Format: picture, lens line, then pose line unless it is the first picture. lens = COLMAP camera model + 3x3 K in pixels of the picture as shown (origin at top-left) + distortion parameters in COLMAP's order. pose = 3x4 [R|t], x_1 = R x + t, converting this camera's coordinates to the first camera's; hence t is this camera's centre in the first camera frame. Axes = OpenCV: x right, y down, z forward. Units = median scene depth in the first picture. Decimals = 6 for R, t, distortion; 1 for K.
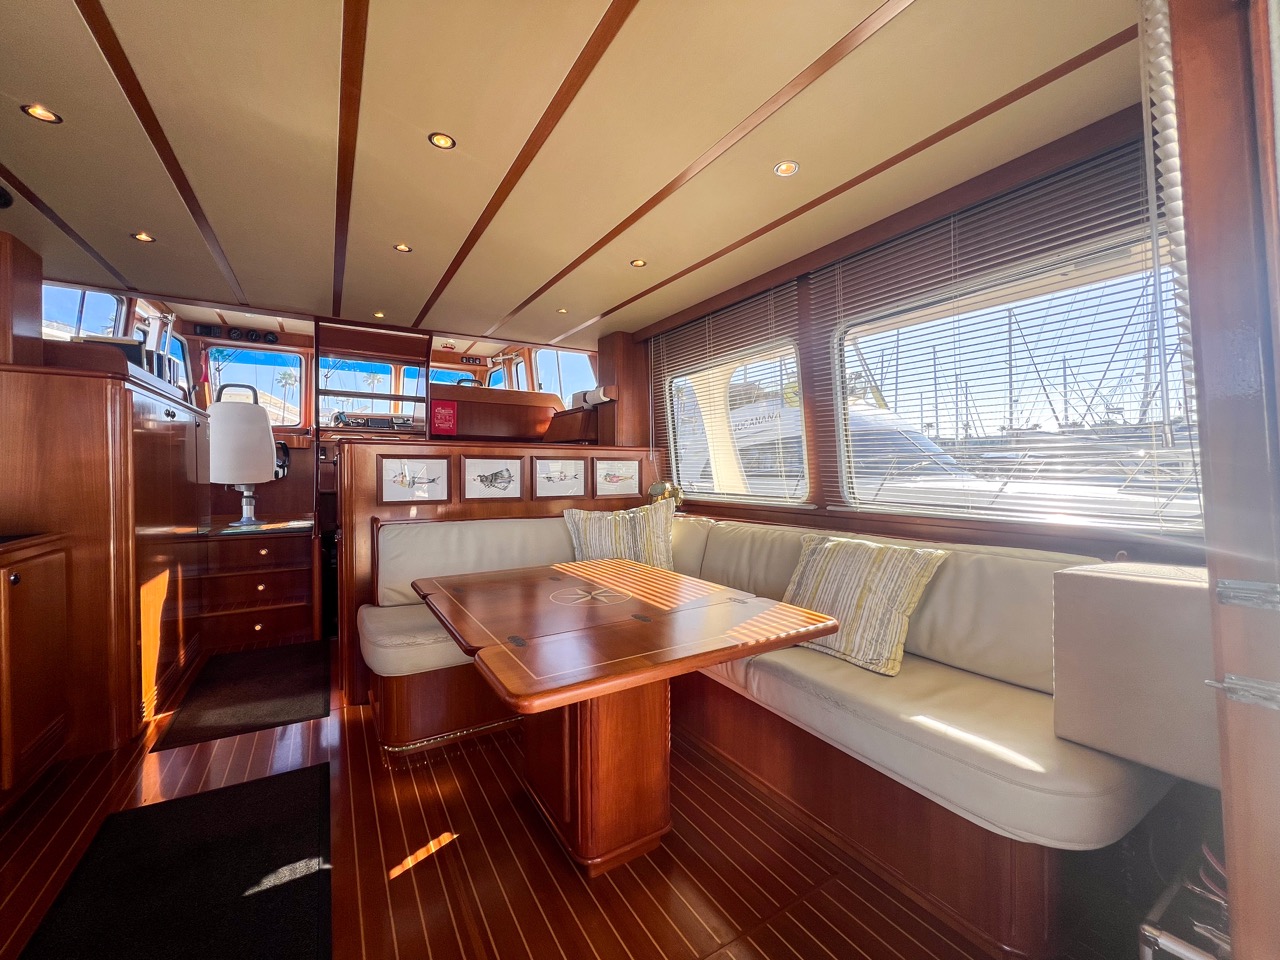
lens RADIAL K [[512.7, 0, 636.7], [0, 512.7, 477.9], [0, 0, 1]] dist [-0.001160, 0.000042]
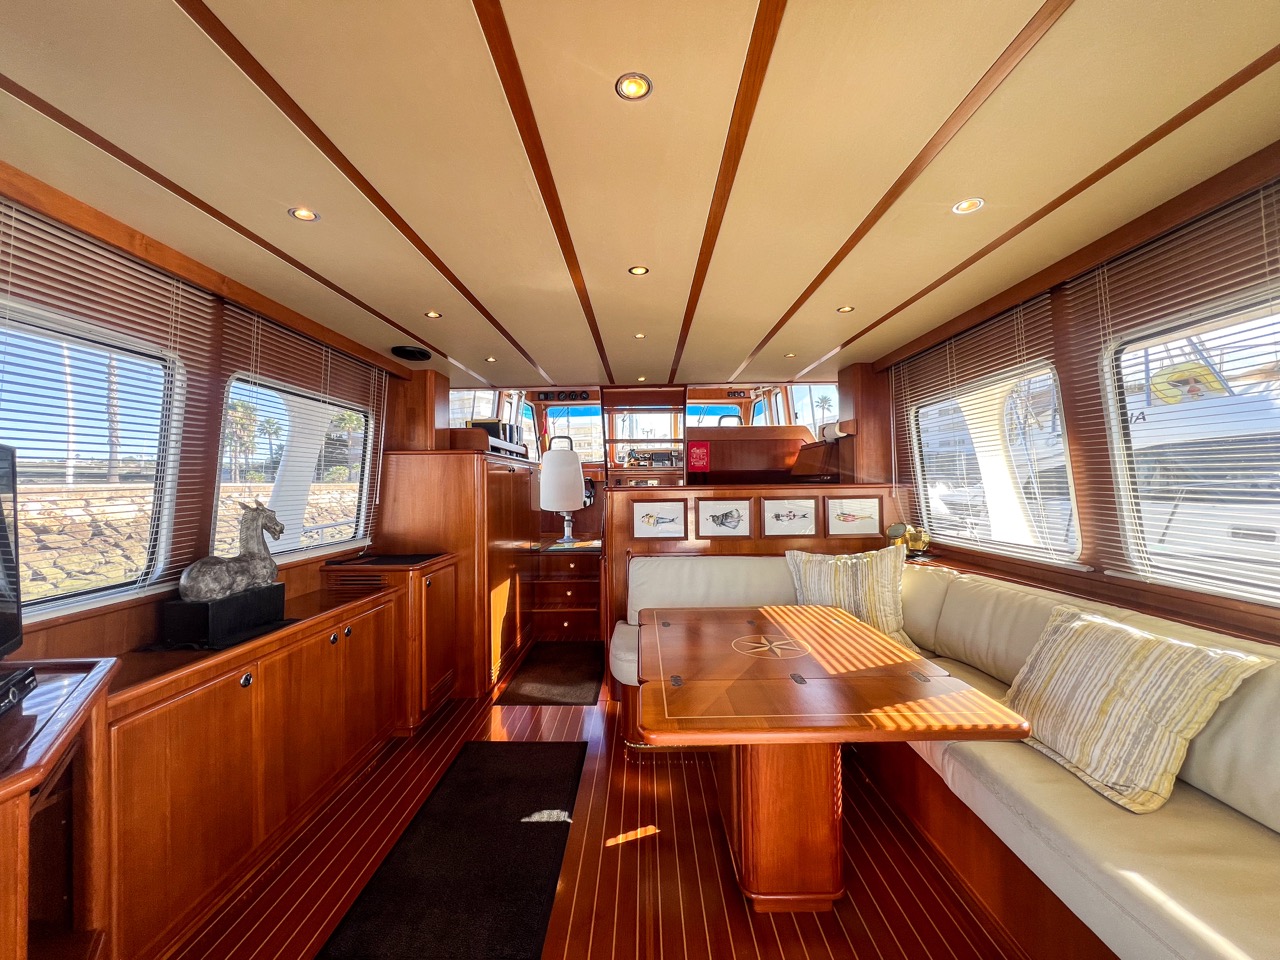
lens RADIAL K [[512.7, 0, 636.7], [0, 512.7, 477.9], [0, 0, 1]] dist [-0.001160, 0.000042]
pose [[0.848464, -0.020548, -0.528853, 0.171263], [0.006109, 0.999560, -0.029035, -0.064151], [0.529217, 0.021404, 0.848216, -0.044773]]
